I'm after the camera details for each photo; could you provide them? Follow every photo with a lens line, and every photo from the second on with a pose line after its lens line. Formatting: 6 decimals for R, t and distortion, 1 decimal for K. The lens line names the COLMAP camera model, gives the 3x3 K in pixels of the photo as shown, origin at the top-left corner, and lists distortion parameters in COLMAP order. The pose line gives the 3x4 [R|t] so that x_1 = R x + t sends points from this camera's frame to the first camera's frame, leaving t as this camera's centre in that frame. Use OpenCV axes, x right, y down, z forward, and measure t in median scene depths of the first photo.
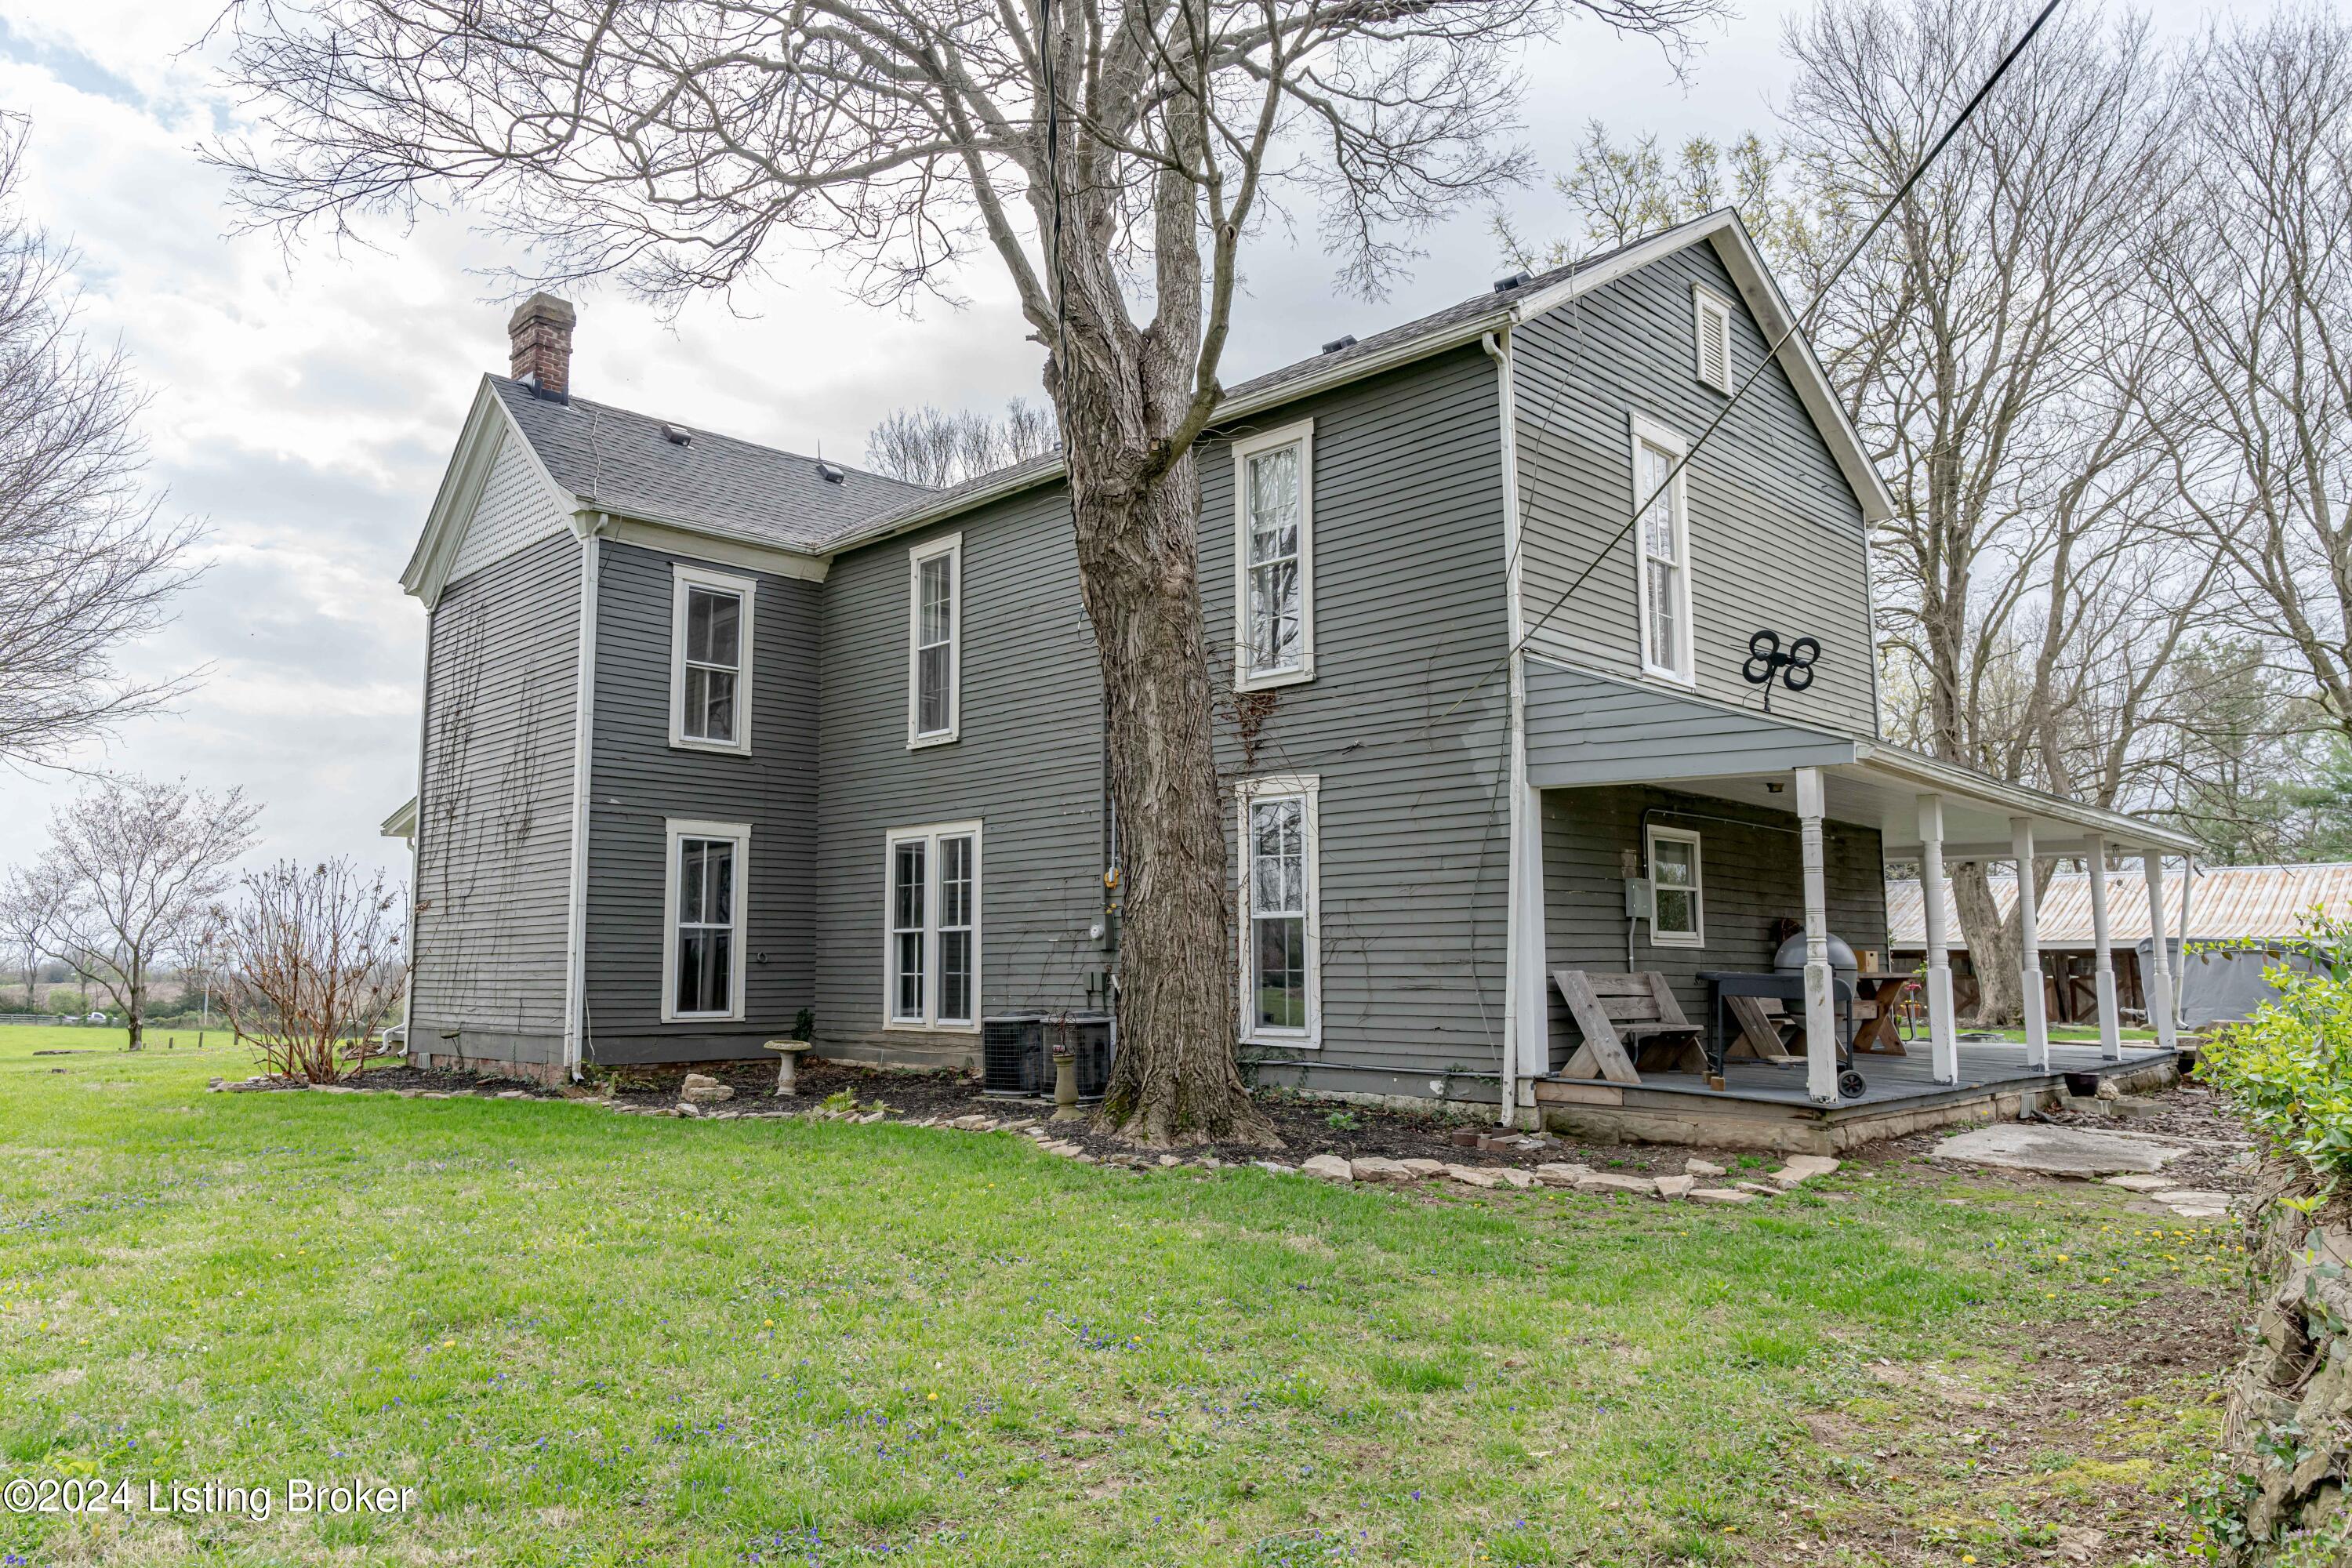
lens RADIAL K [[1528.7, 0, 1169.7], [0, 1528.7, 782.3], [0, 0, 1]] dist [-0.003617, -0.000055]
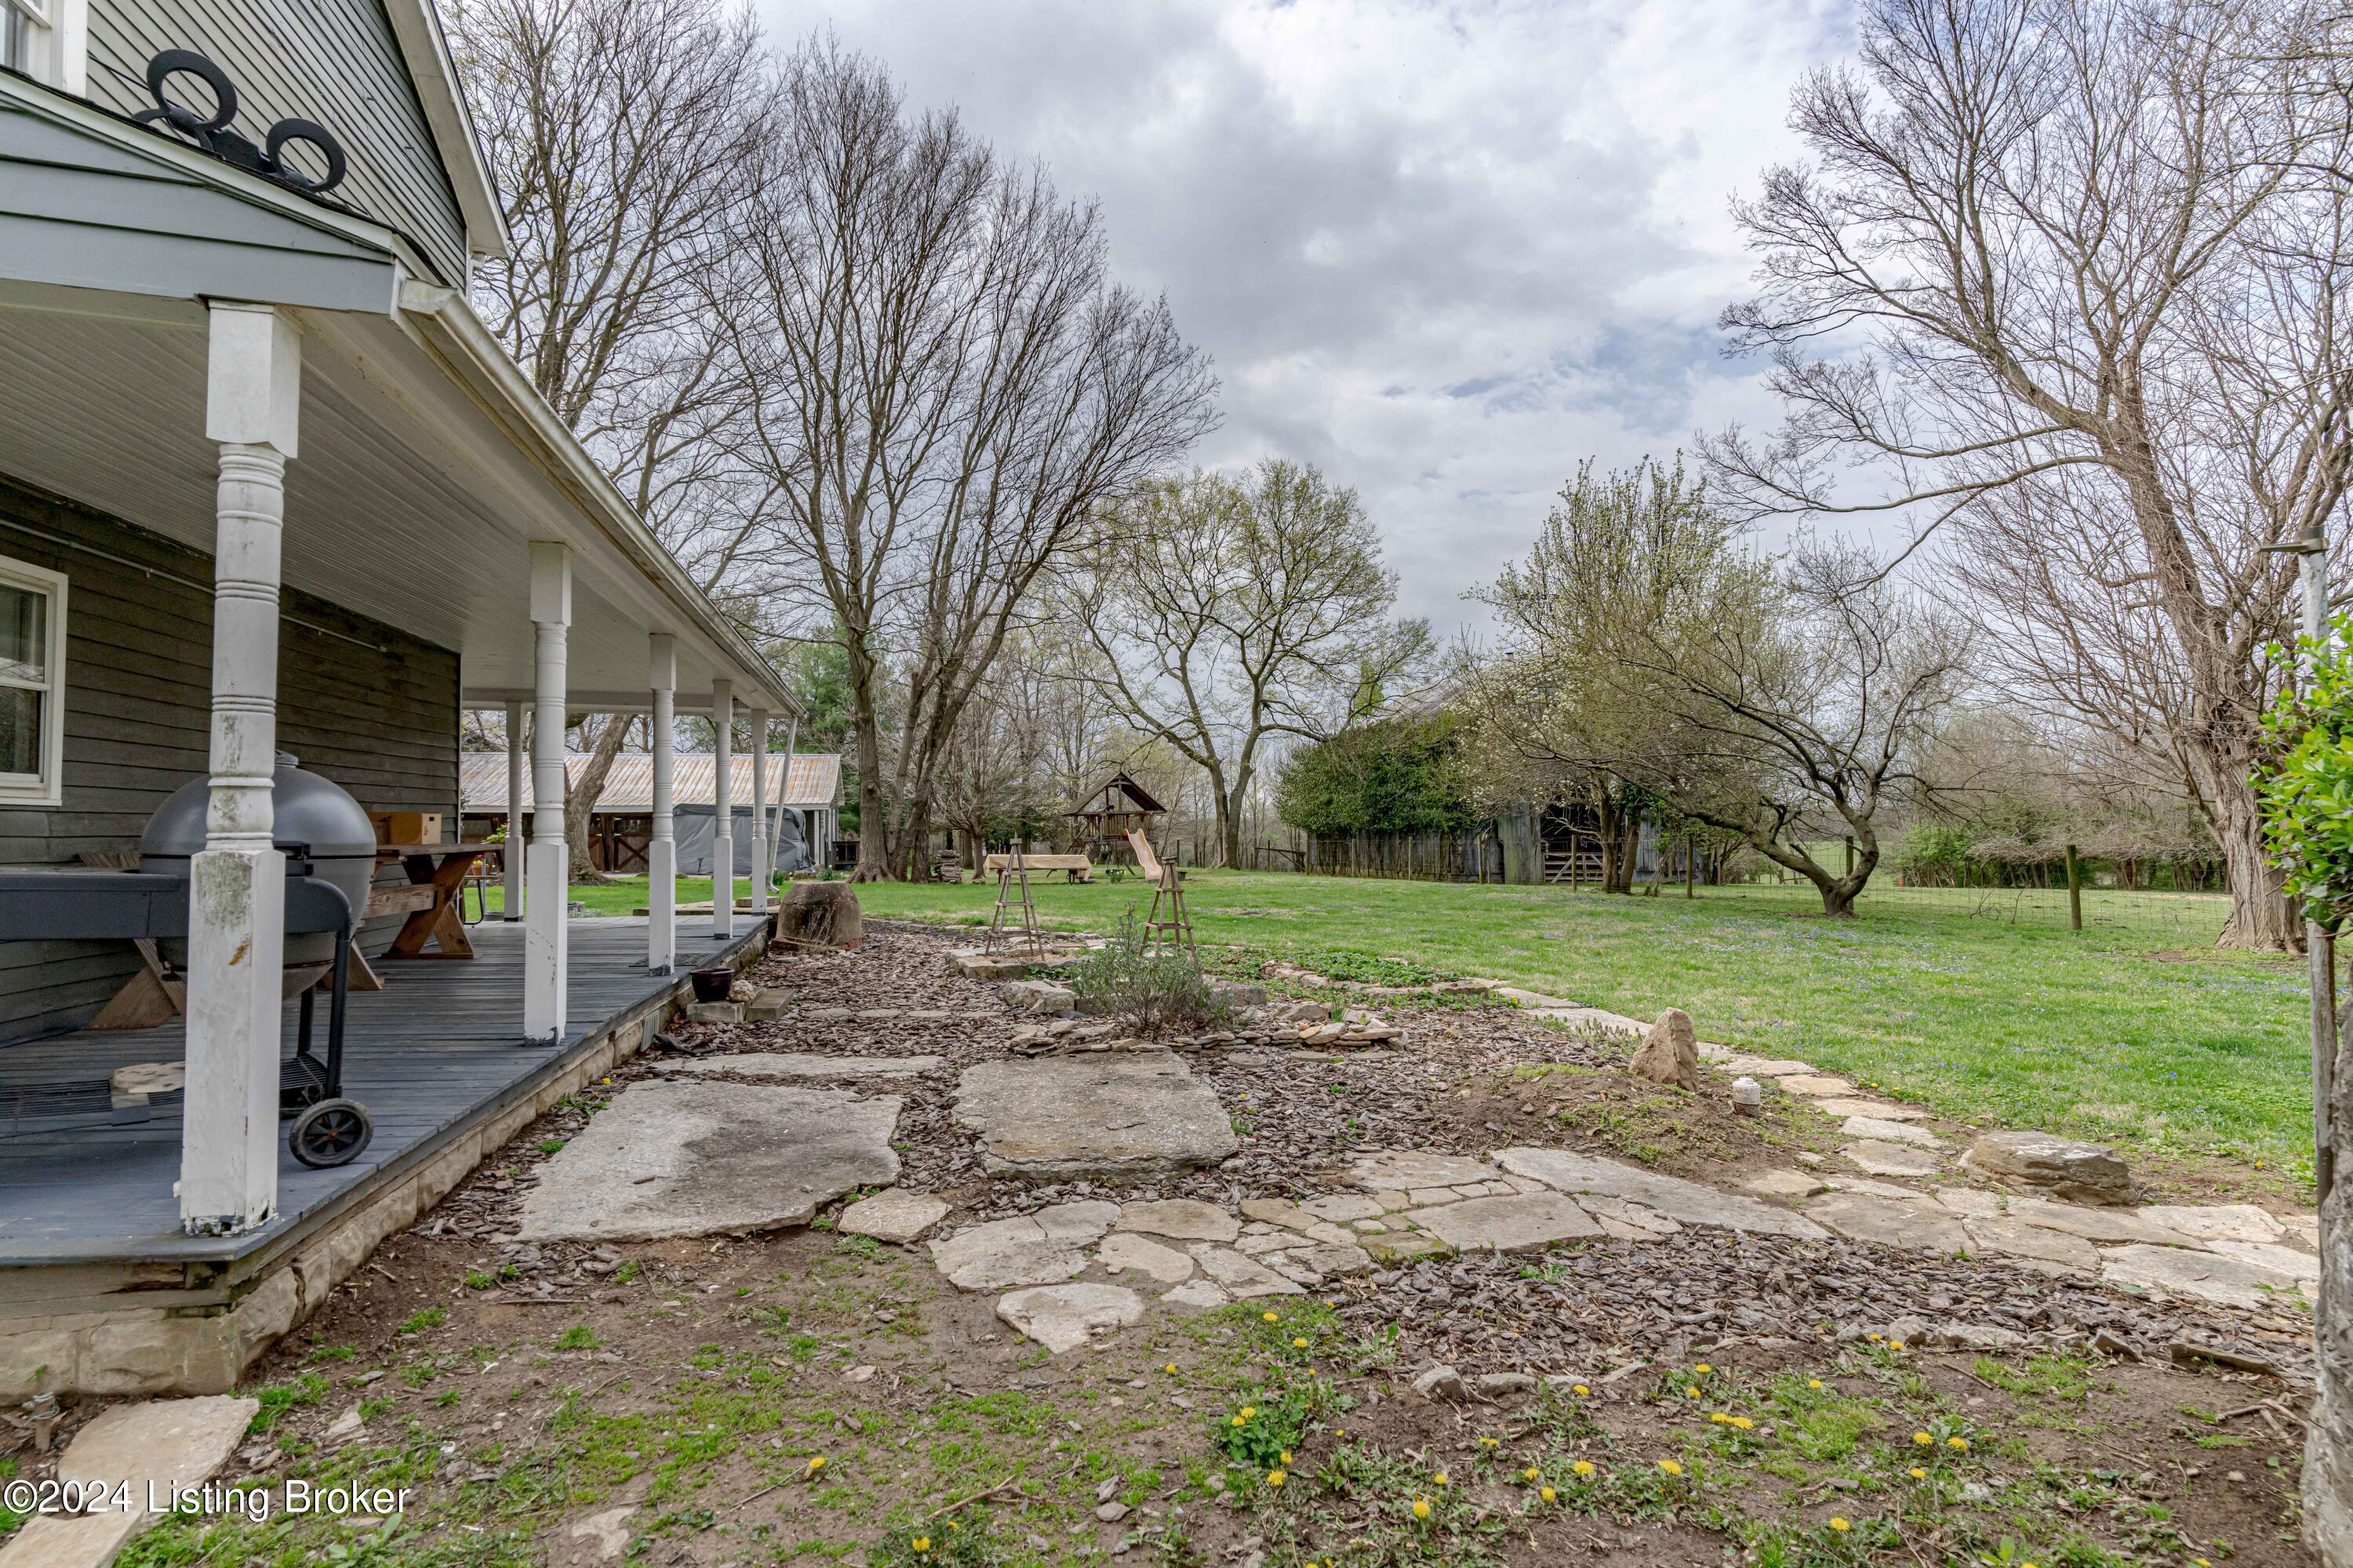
lens RADIAL K [[1131.6, 0, 1177.7], [0, 1131.6, 789.6], [0, 0, 1]] dist [0.005659, 0.000788]
pose [[0.539264, 0.024041, 0.841793, 0.207291], [-0.098680, 0.994510, 0.034813, 0.048048], [-0.836335, -0.101842, 0.538676, 0.438222]]
